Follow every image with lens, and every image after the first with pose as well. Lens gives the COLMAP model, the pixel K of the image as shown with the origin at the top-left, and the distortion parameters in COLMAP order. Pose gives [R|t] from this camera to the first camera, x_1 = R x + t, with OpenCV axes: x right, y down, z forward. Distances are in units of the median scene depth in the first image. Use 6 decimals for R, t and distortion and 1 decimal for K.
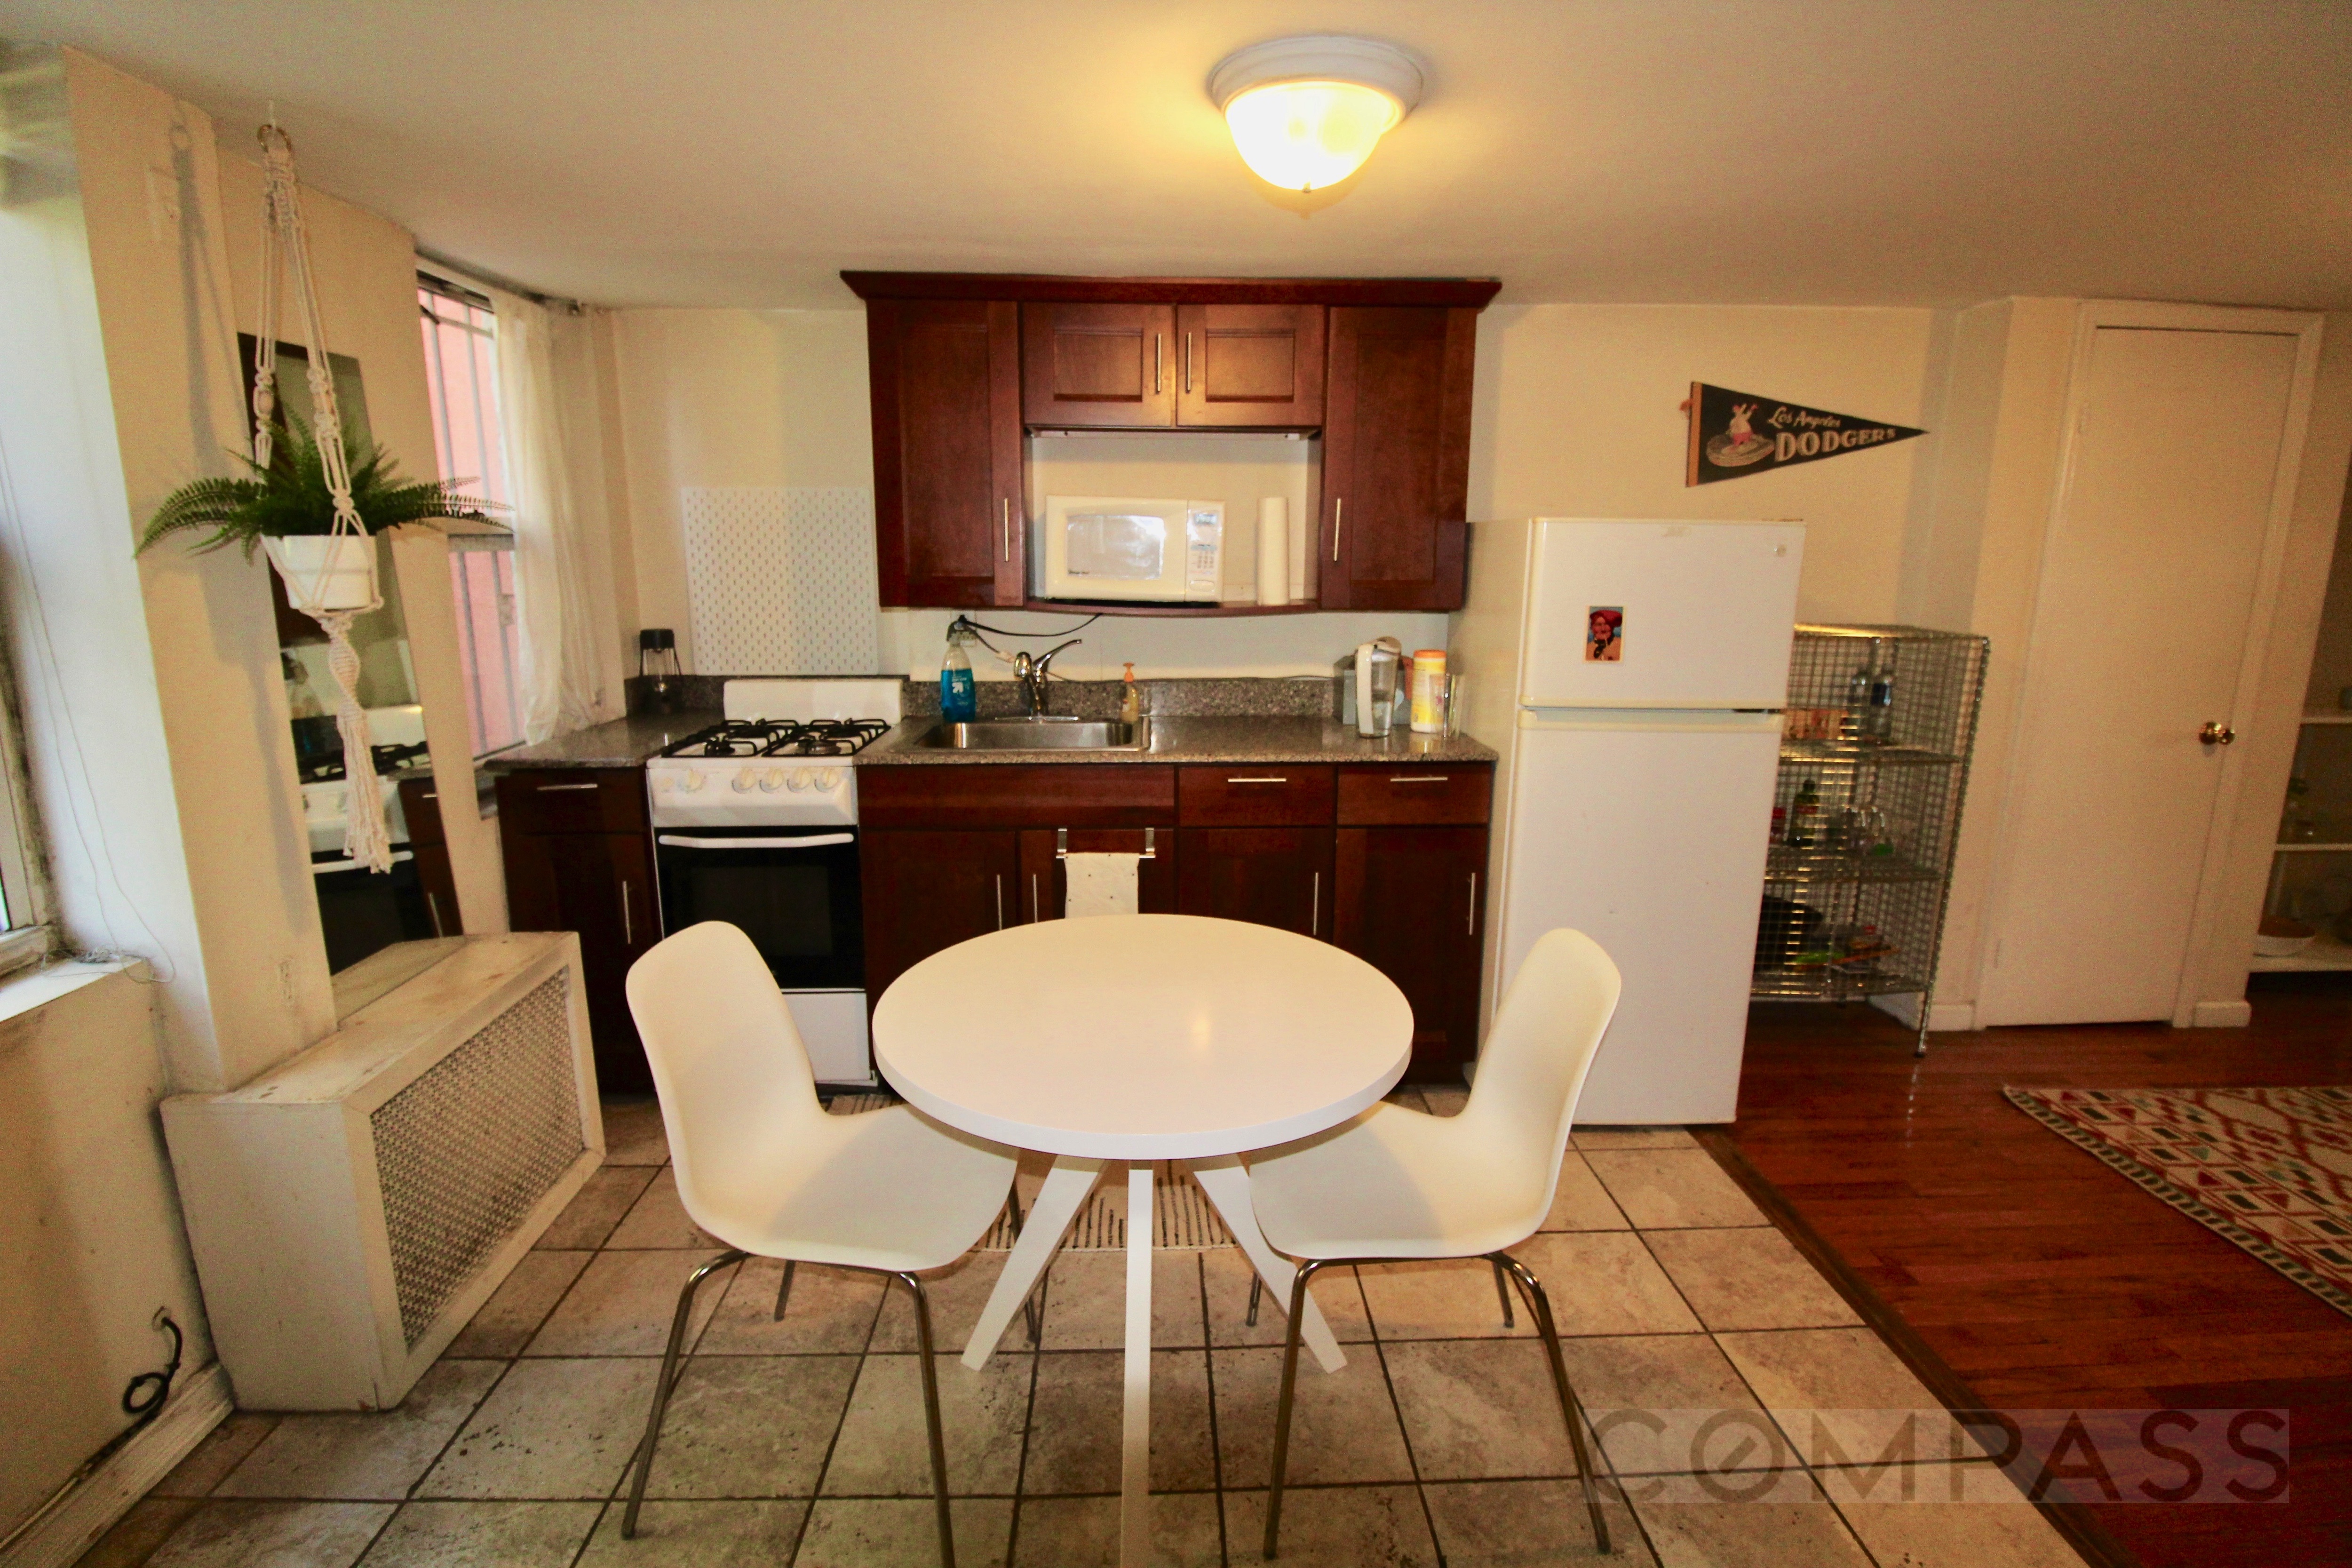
lens RADIAL K [[1093.7, 0, 1179.0], [0, 1093.7, 758.9], [0, 0, 1]] dist [-0.005216, -0.009440]
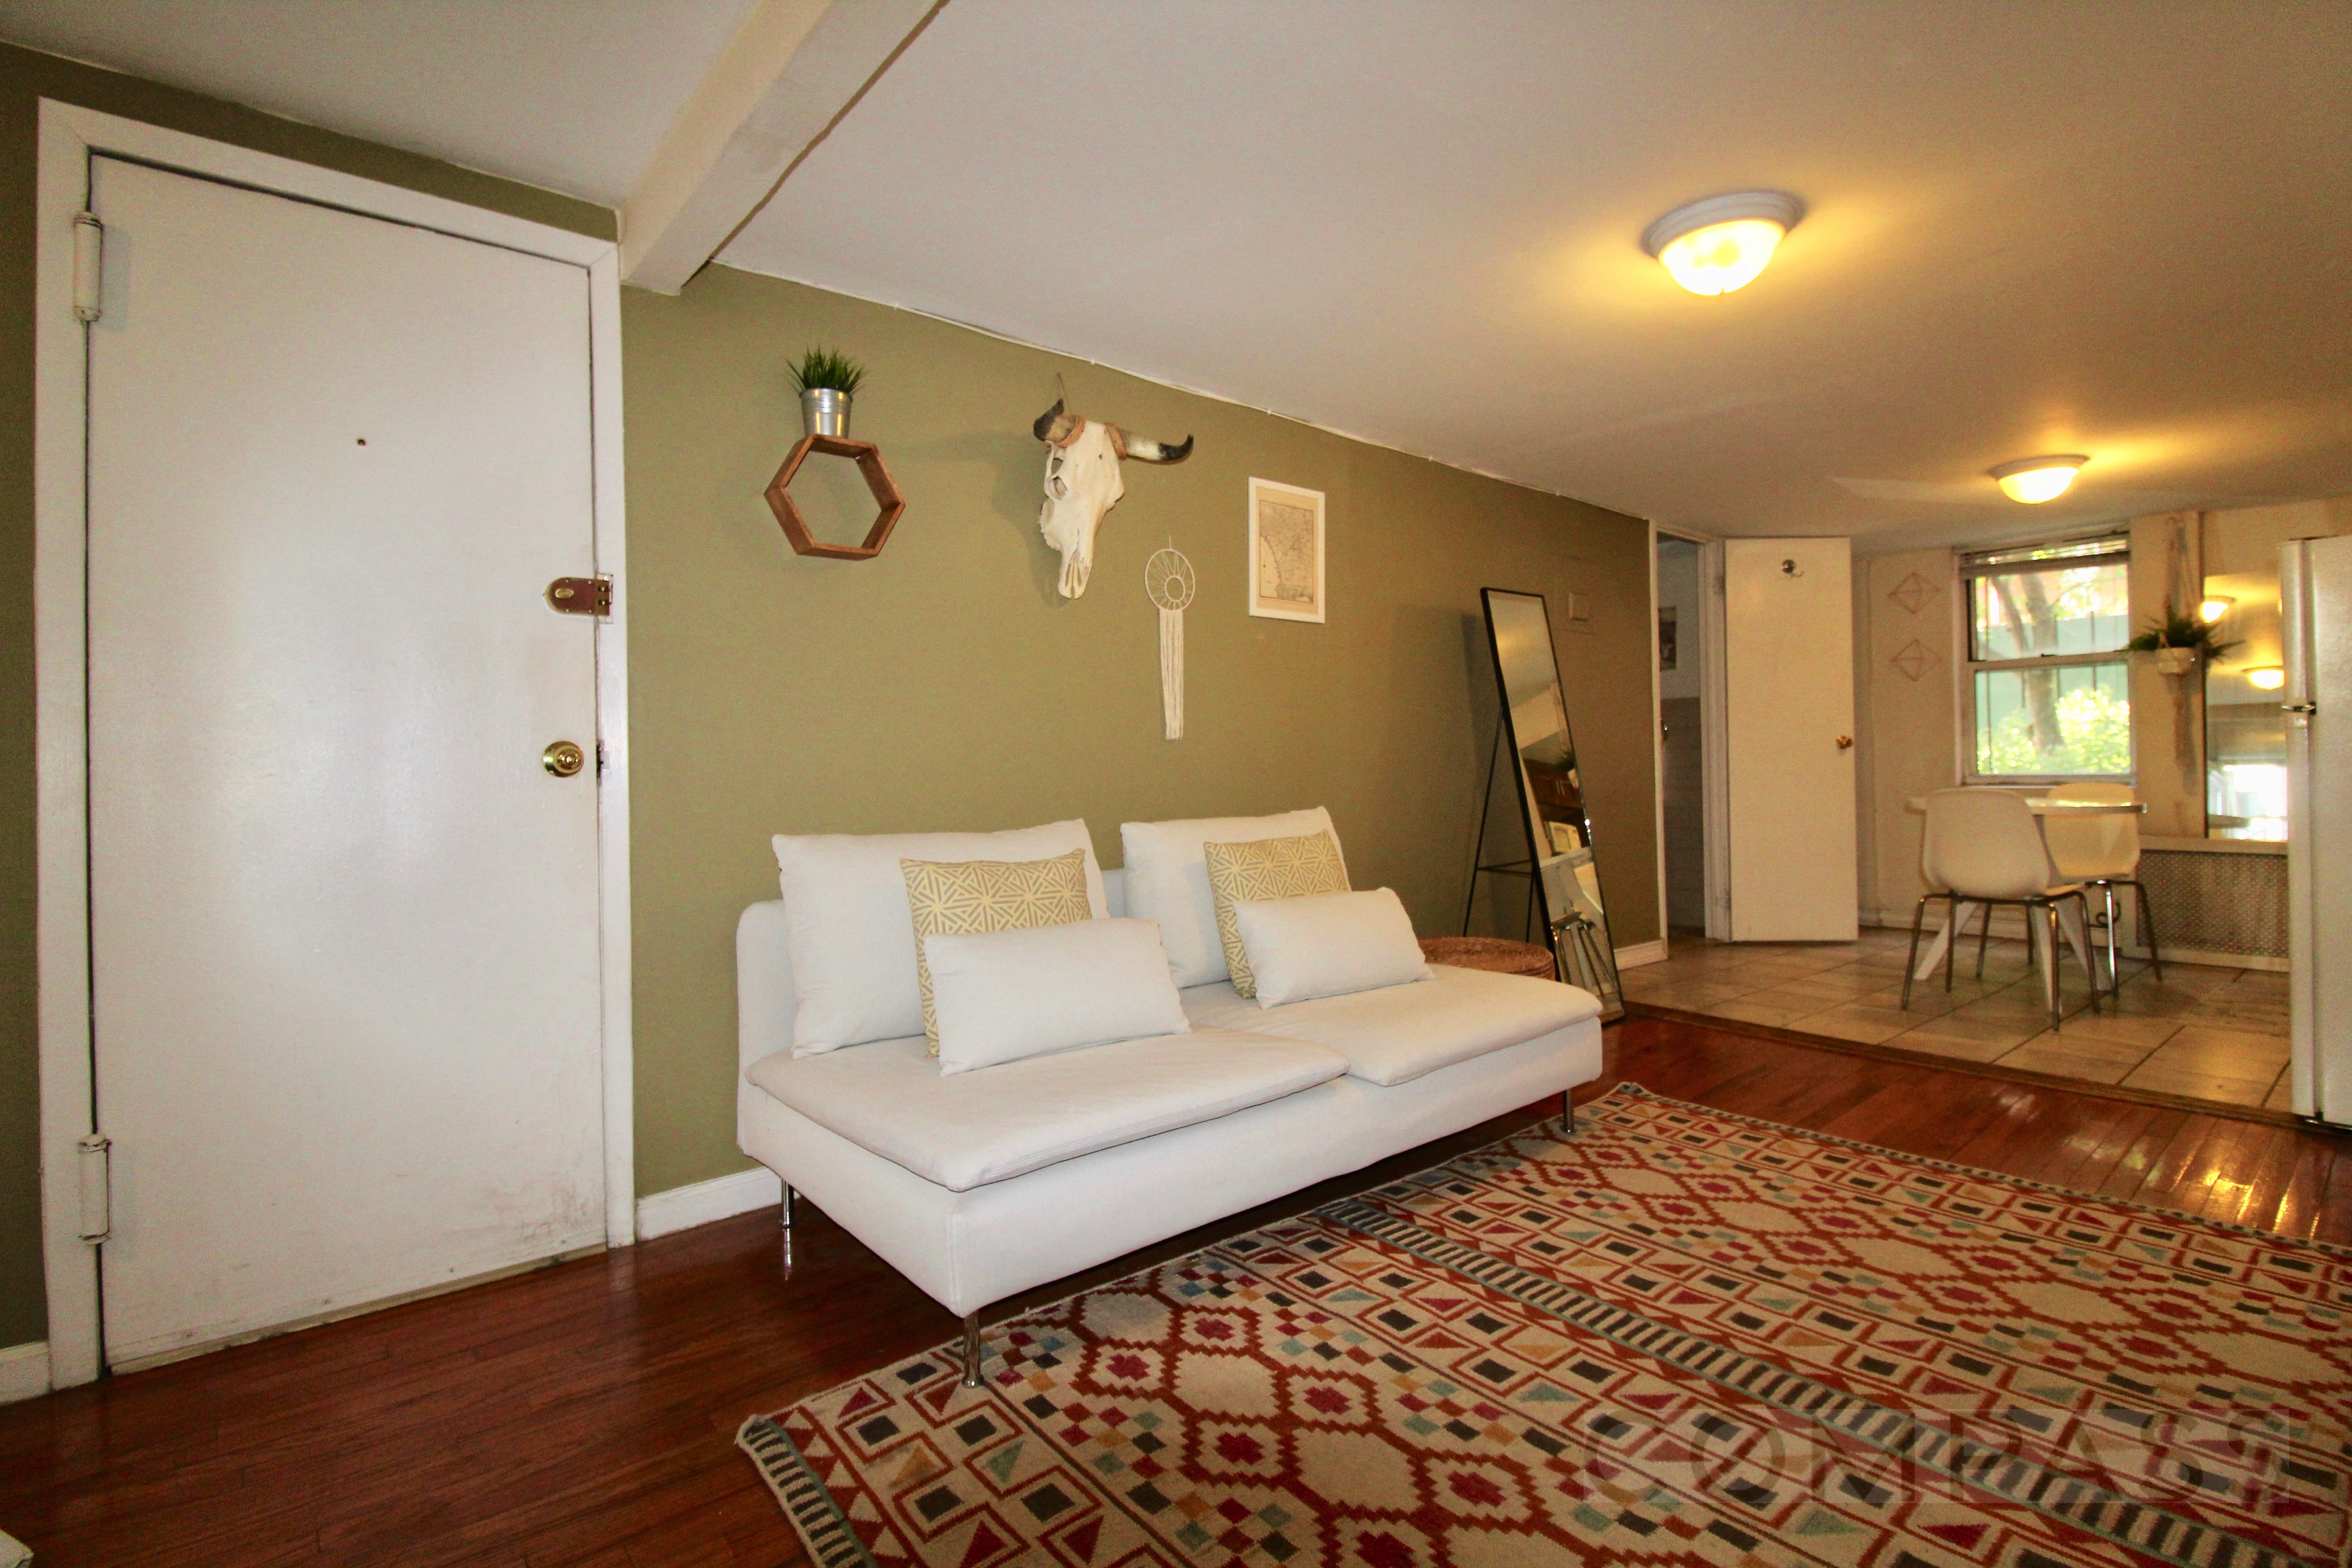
lens RADIAL K [[1093.7, 0, 1178.1], [0, 1093.7, 743.0], [0, 0, 1]] dist [-0.005216, -0.009440]
pose [[-0.798076, -0.007584, -0.602509, 1.818502], [-0.108903, 0.985270, 0.131849, -0.027612], [0.592633, 0.170840, -0.787146, 1.031823]]
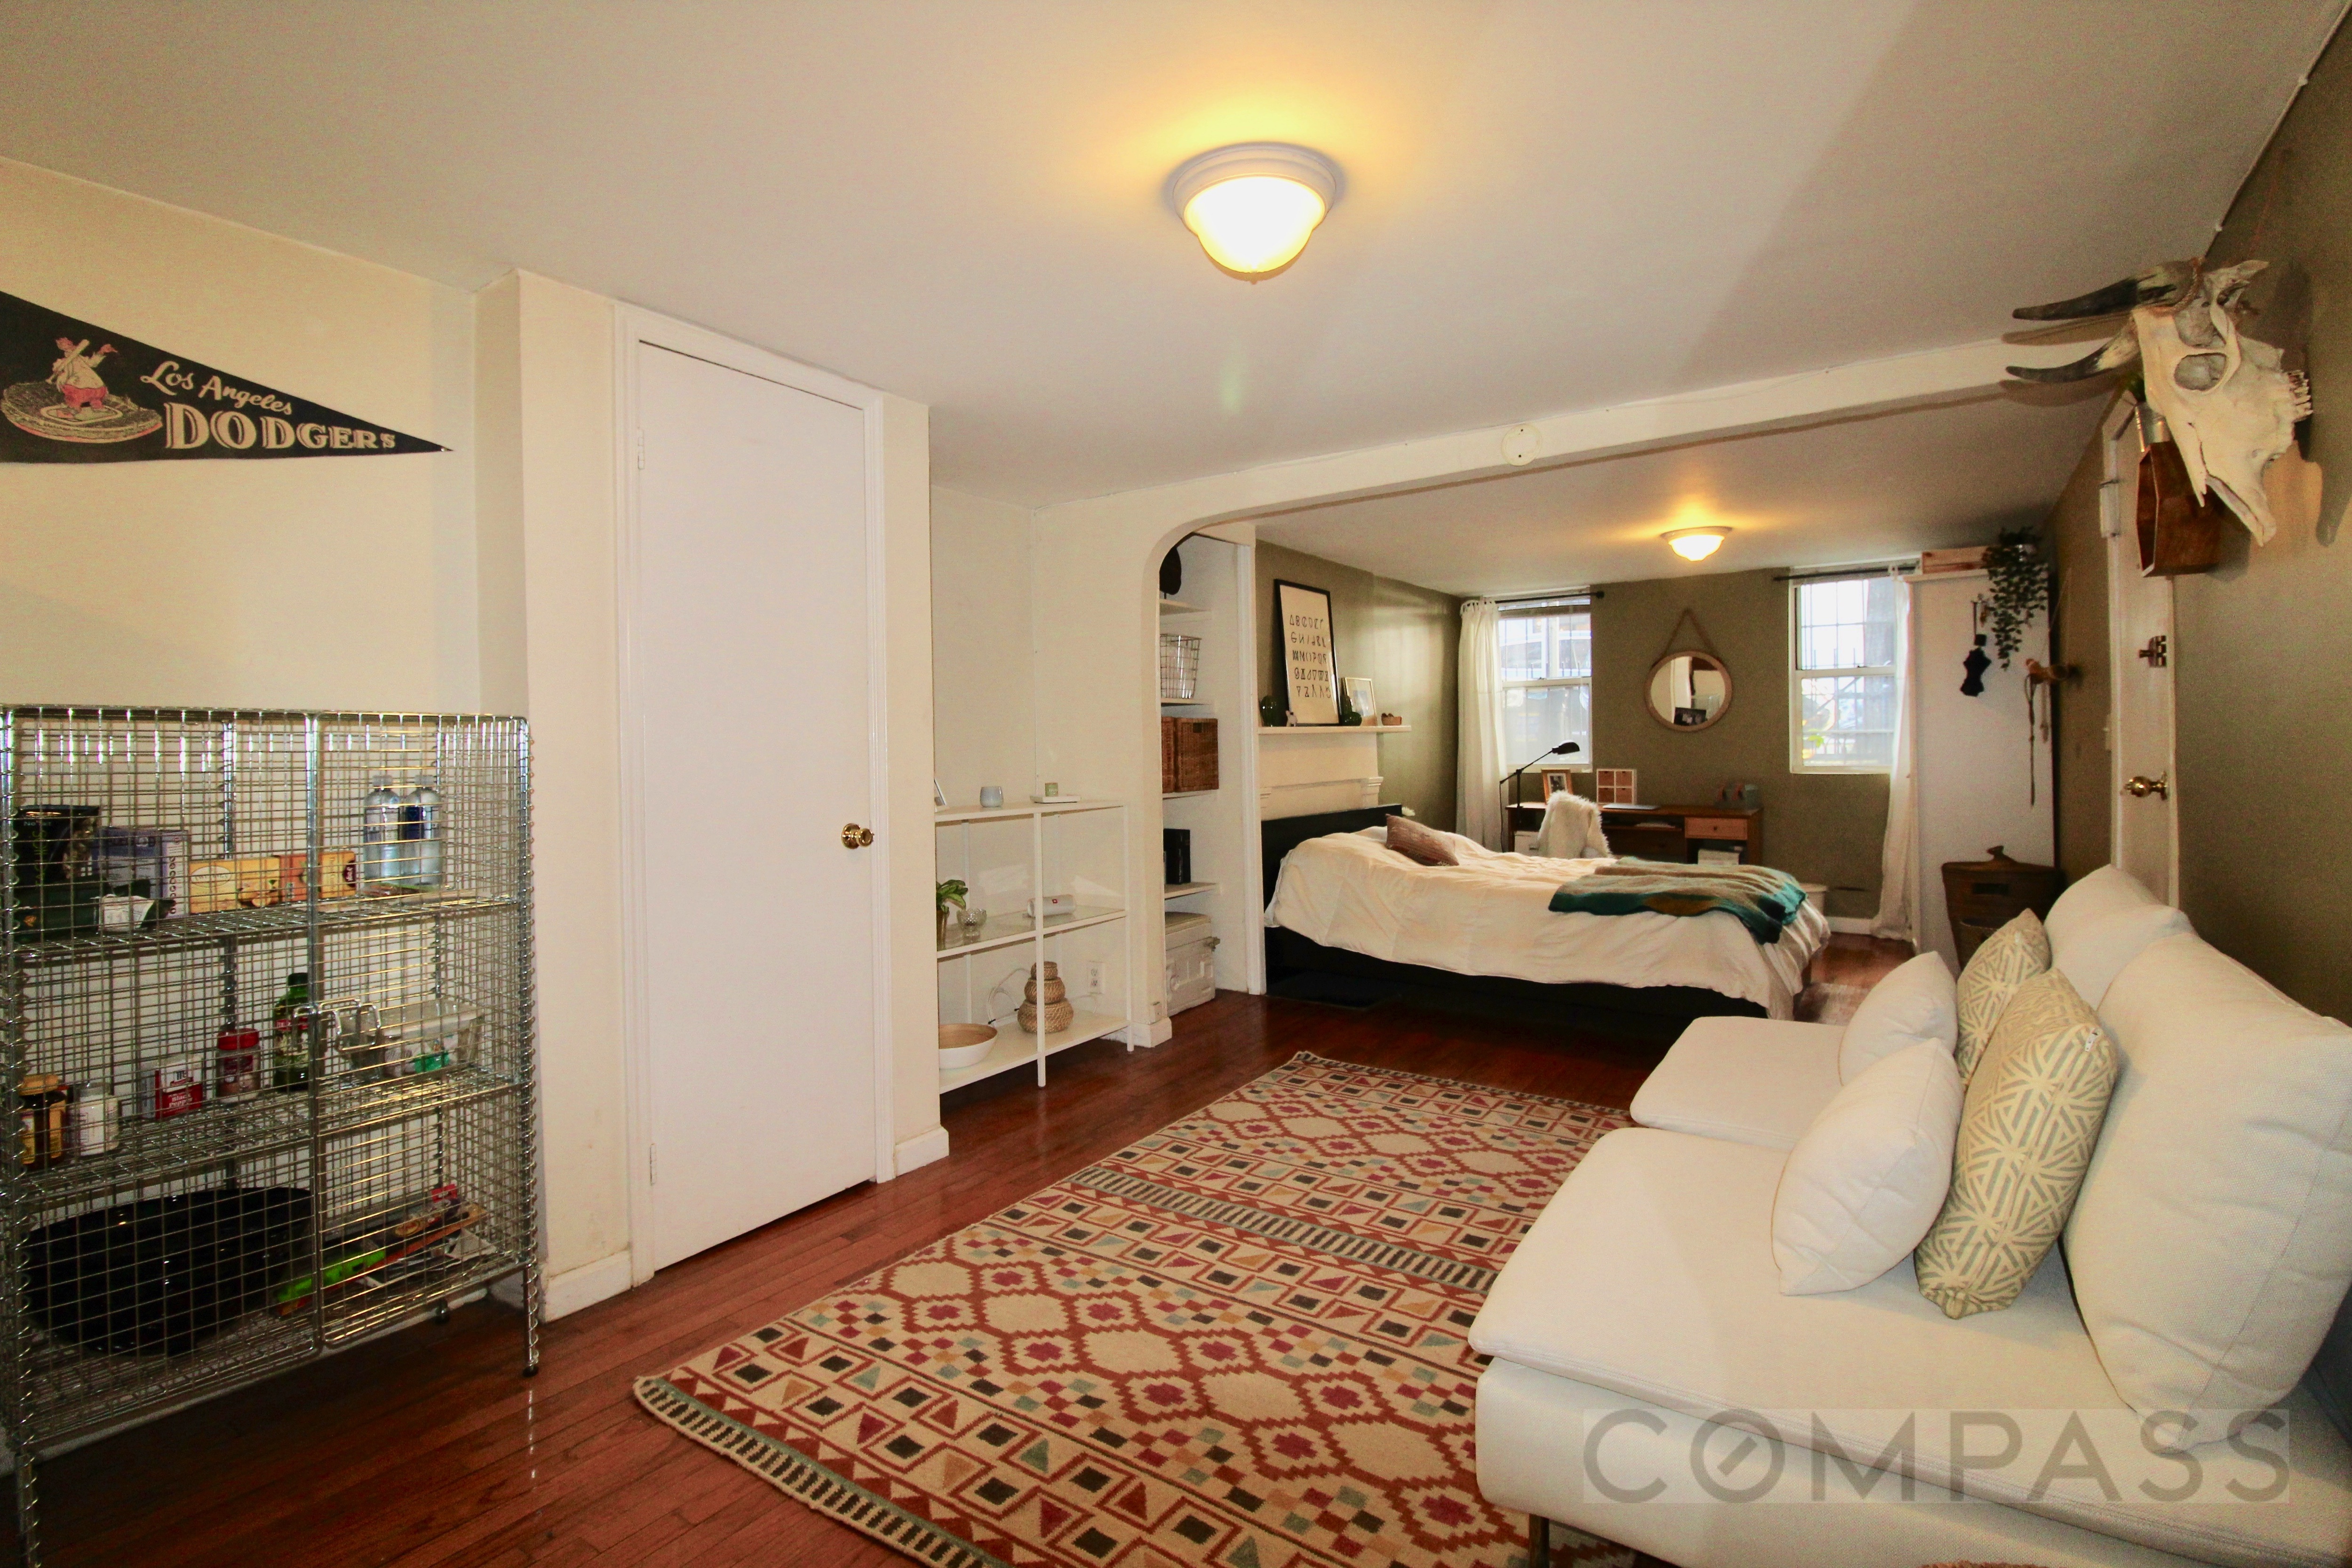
lens RADIAL K [[1093.7, 0, 1172.1], [0, 1093.7, 759.4], [0, 0, 1]] dist [-0.005216, -0.009440]
pose [[0.599901, -0.025679, 0.799662, 0.439188], [0.174422, 0.979642, -0.099391, 0.053575], [-0.780830, 0.199103, 0.592167, 0.279601]]
